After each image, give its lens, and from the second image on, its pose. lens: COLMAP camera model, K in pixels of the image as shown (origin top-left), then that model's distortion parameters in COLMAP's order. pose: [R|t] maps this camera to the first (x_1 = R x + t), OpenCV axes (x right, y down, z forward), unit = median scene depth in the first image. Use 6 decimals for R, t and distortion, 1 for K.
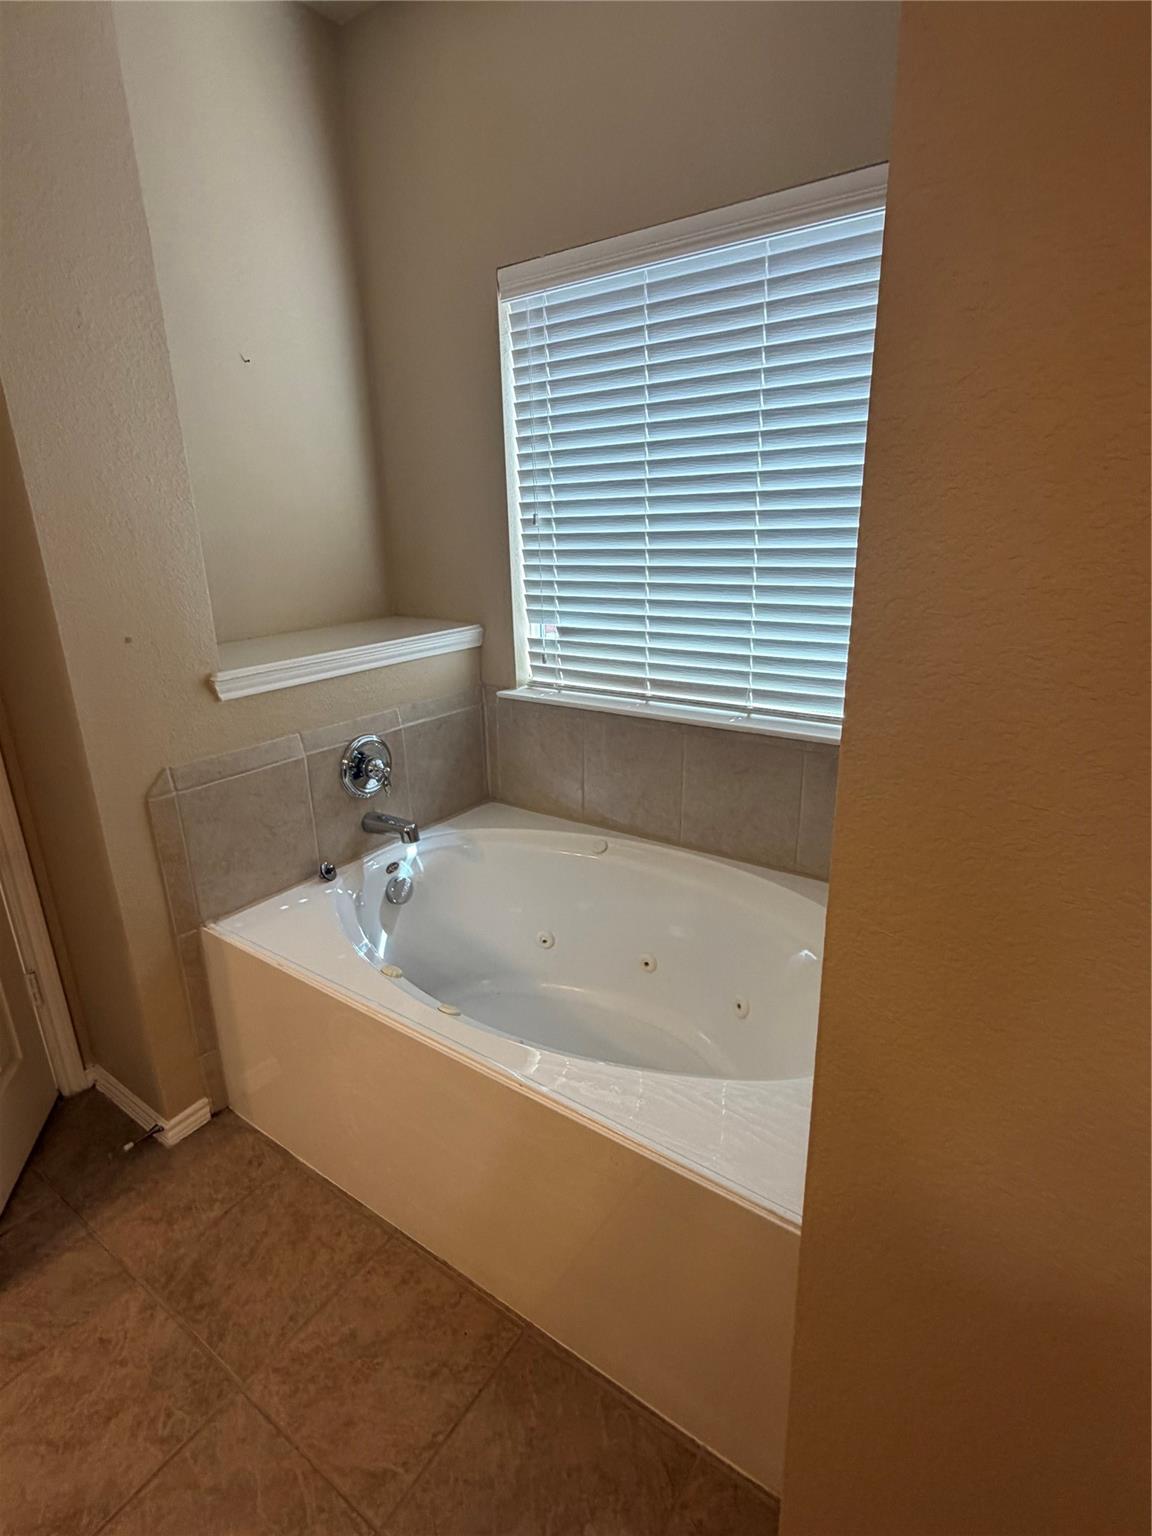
lens RADIAL K [[752.5, 0, 572.3], [0, 752.5, 762.5], [0, 0, 1]] dist [-0.002076, -0.000088]
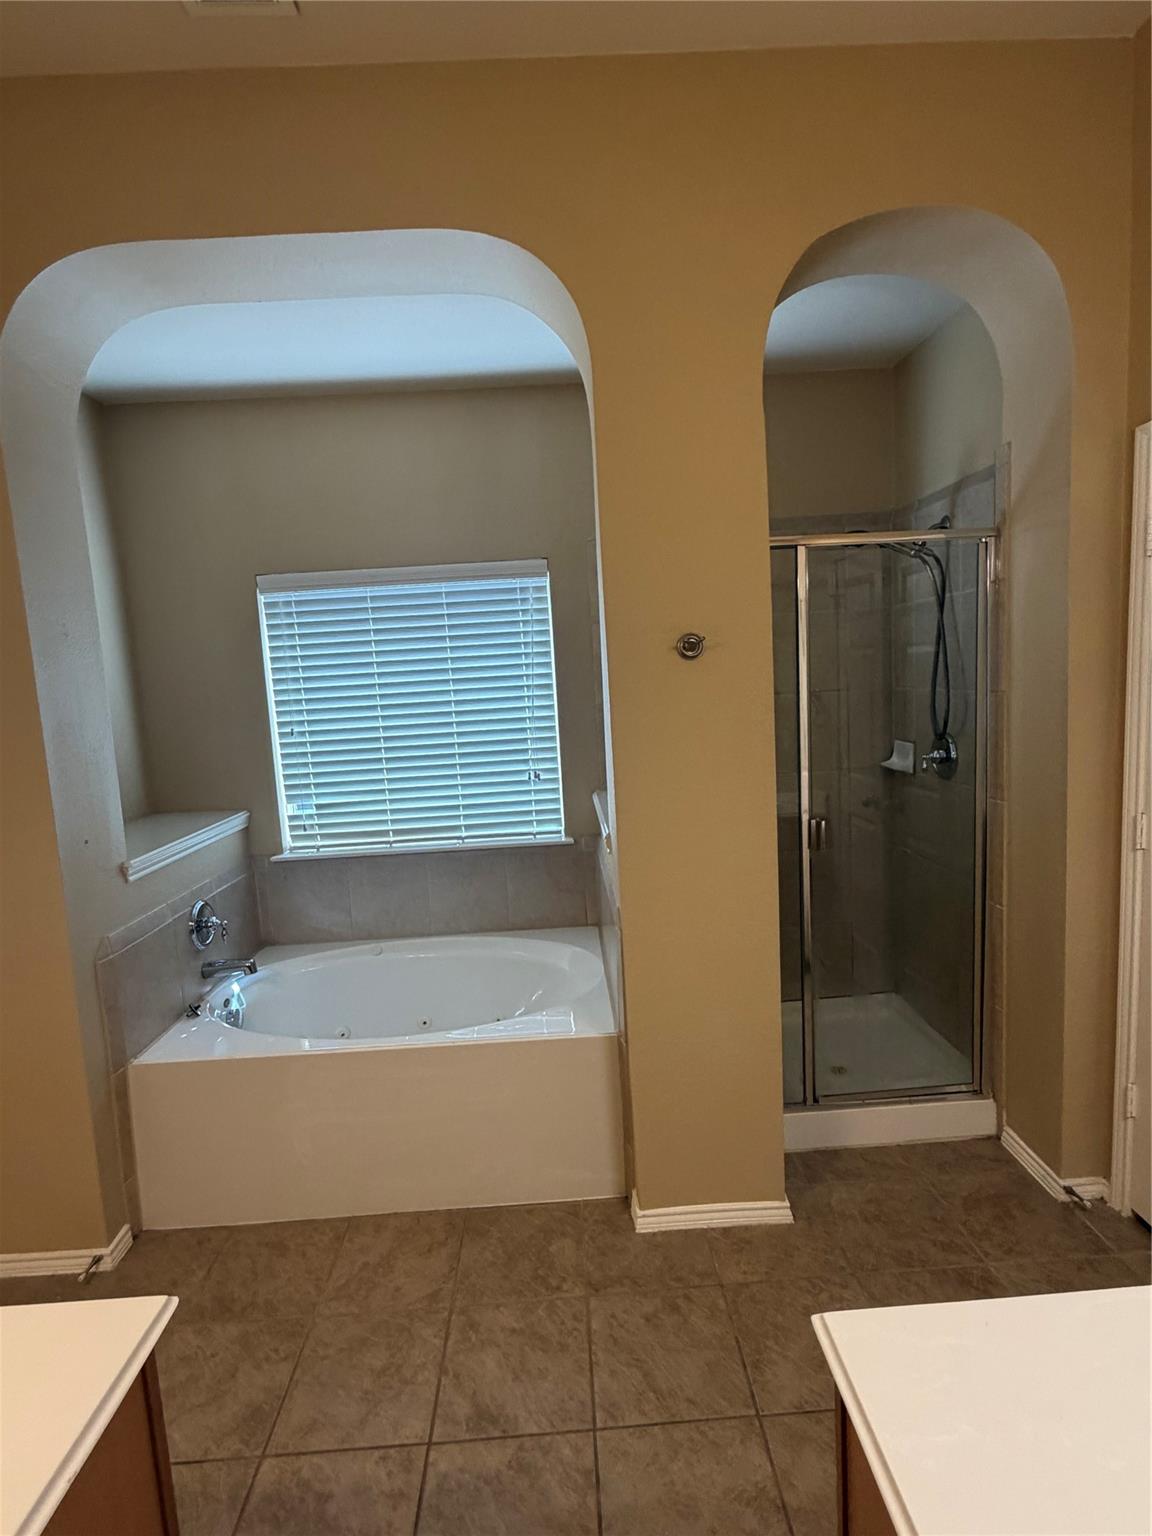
lens RADIAL K [[752.5, 0, 575.2], [0, 752.5, 769.4], [0, 0, 1]] dist [-0.002076, -0.000088]
pose [[0.804472, -0.090907, 0.586992, -0.468035], [0.215815, 0.965418, -0.146261, 0.070936], [-0.553397, 0.244344, 0.796271, -0.424189]]
